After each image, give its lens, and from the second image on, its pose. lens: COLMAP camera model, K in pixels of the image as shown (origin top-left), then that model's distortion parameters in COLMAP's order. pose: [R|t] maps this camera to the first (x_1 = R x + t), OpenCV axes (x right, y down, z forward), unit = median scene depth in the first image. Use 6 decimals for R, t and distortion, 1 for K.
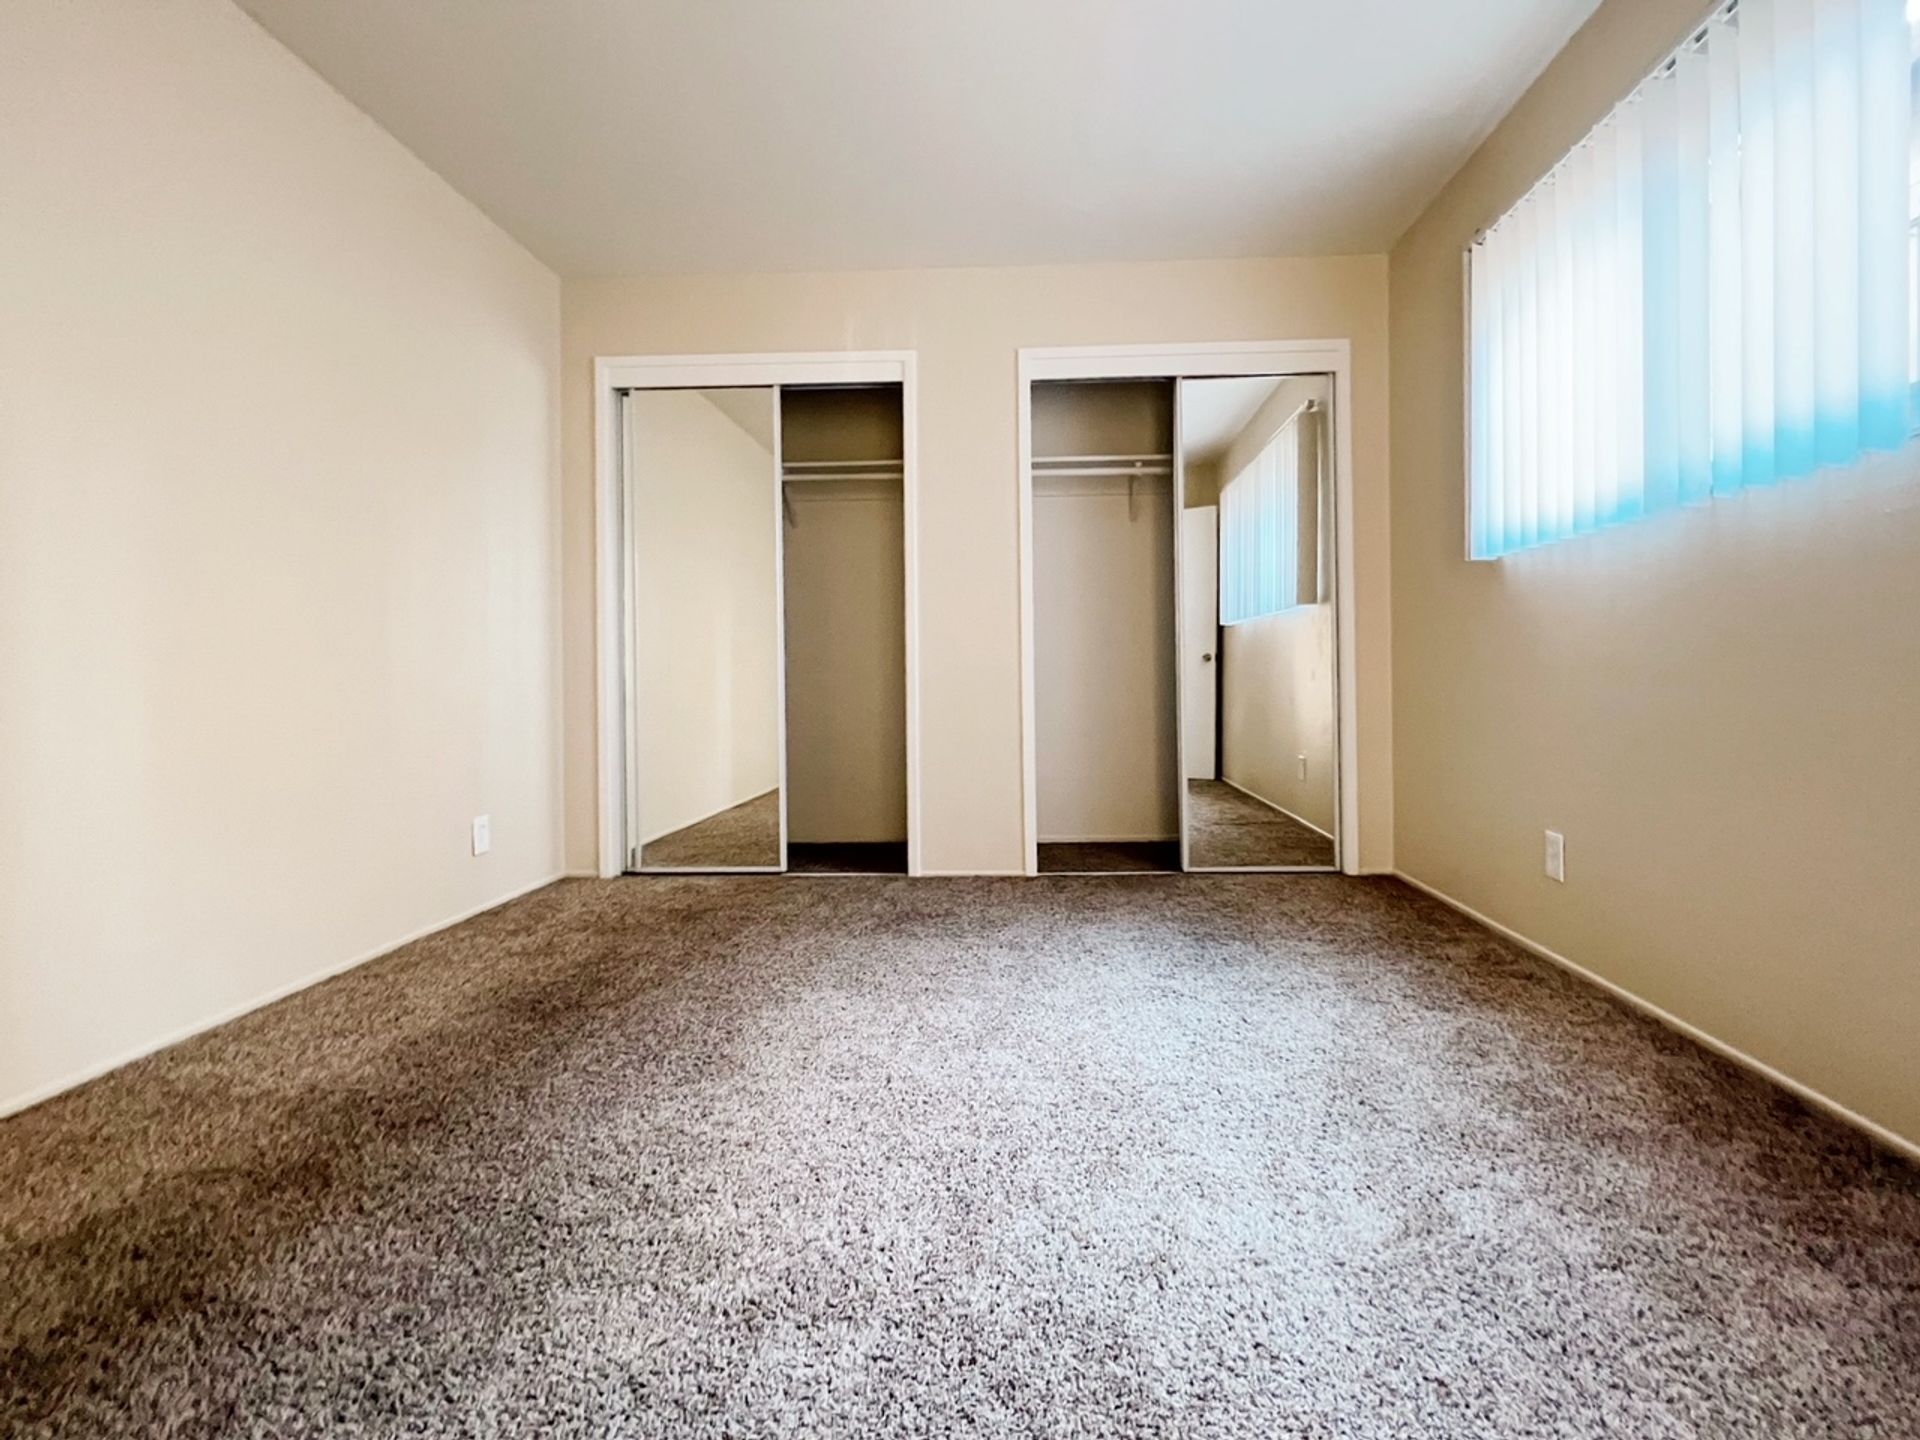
lens RADIAL K [[868.7, 0, 959.3], [0, 868.7, 680.2], [0, 0, 1]] dist [-0.000189, 0.000545]
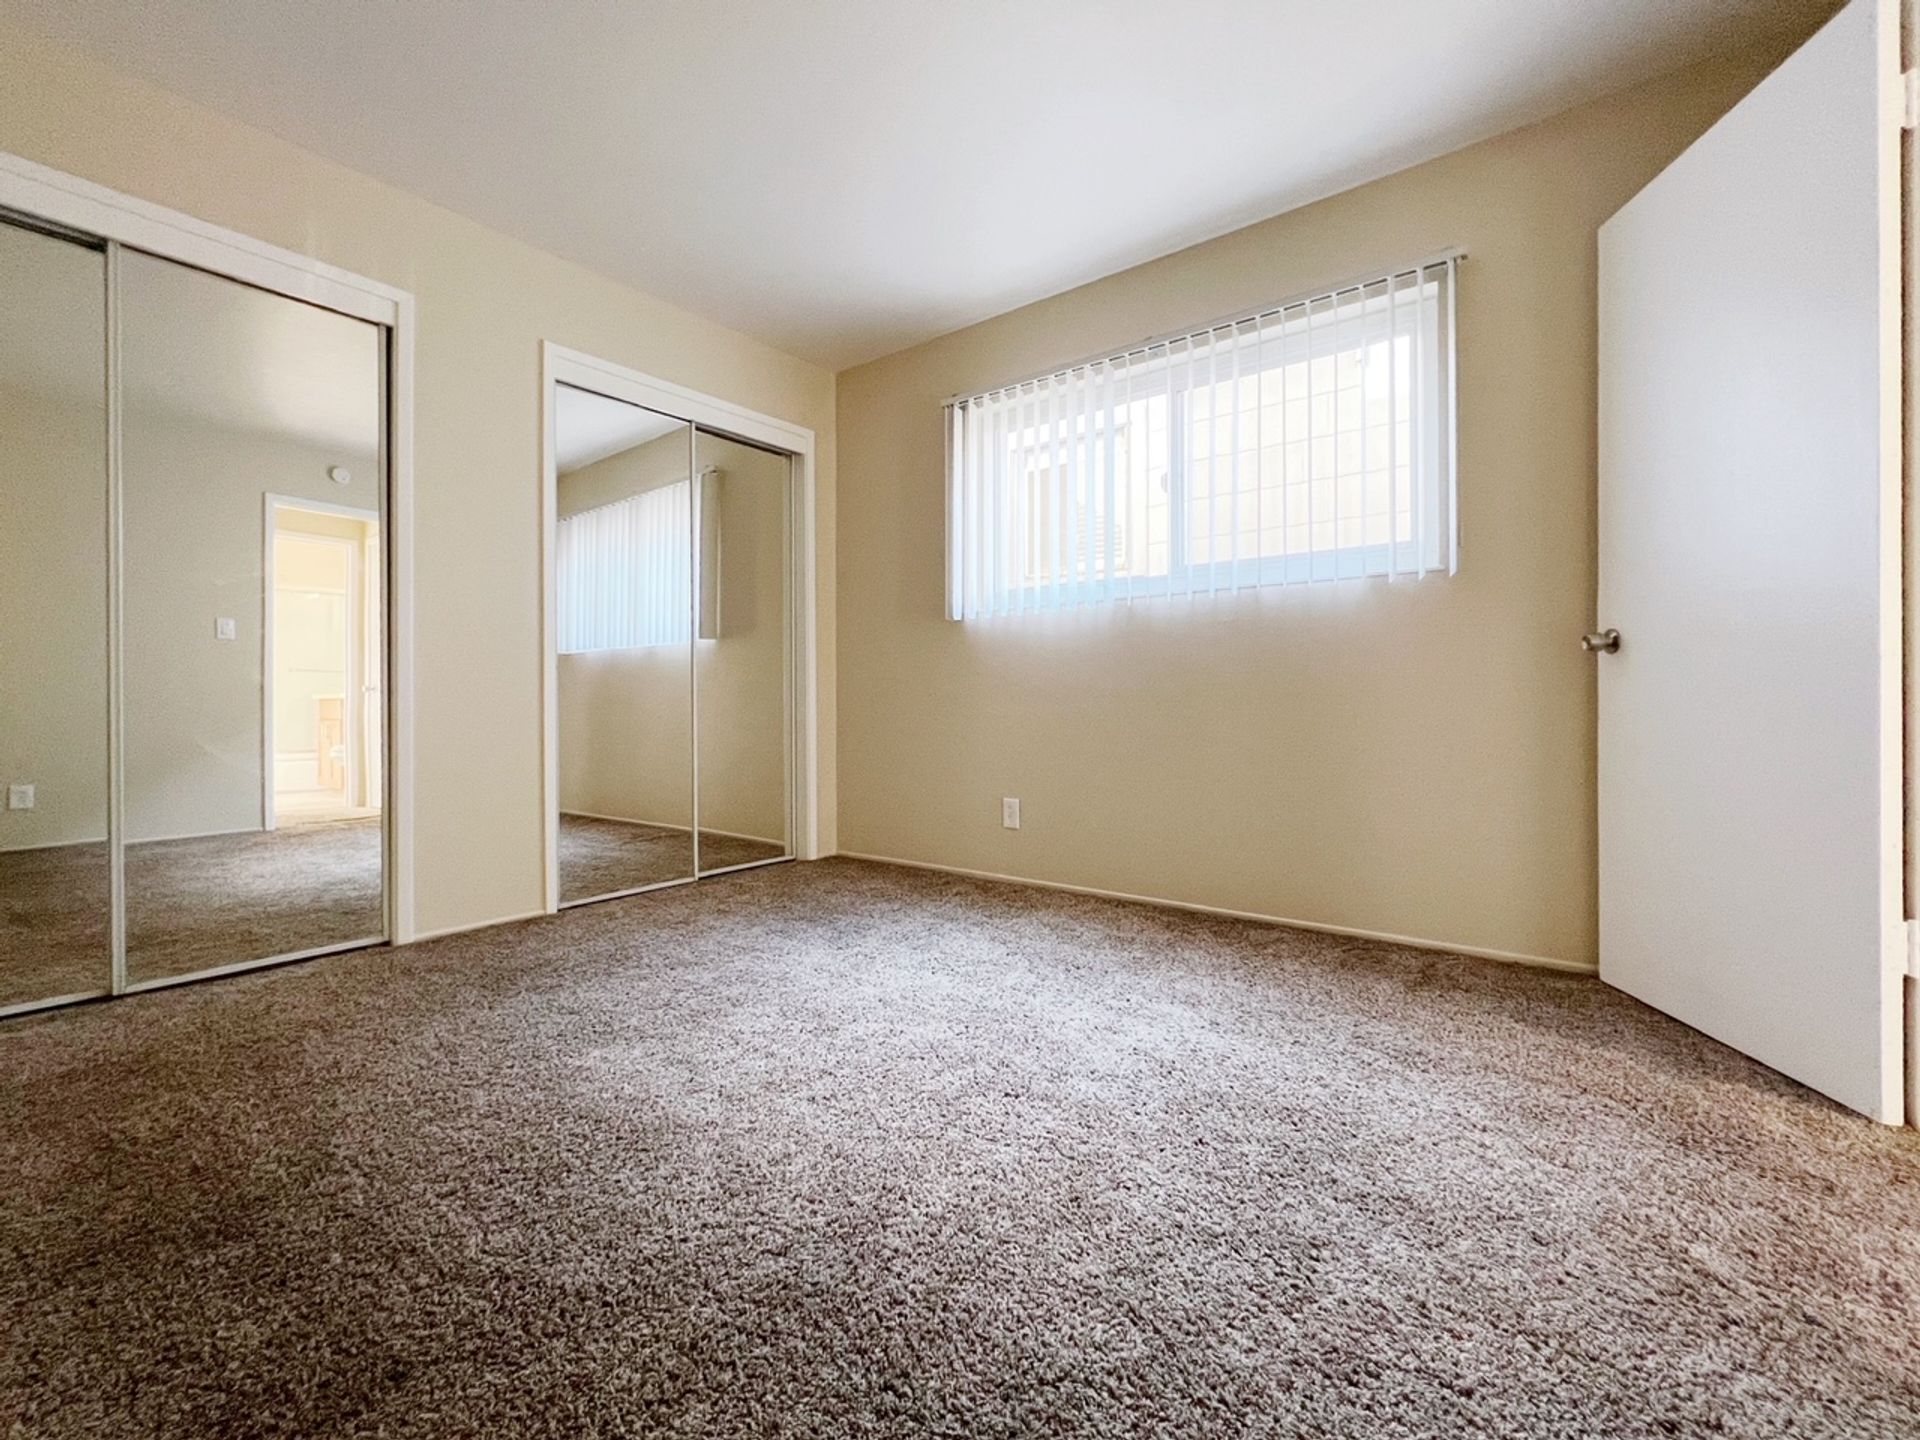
lens RADIAL K [[807.9, 0, 974.4], [0, 807.9, 707.4], [0, 0, 1]] dist [-0.002008, -0.000135]
pose [[0.581262, 0.004330, 0.813705, -0.678578], [0.002484, 0.999972, -0.007095, 0.025677], [-0.813712, 0.006145, 0.581235, 0.256921]]
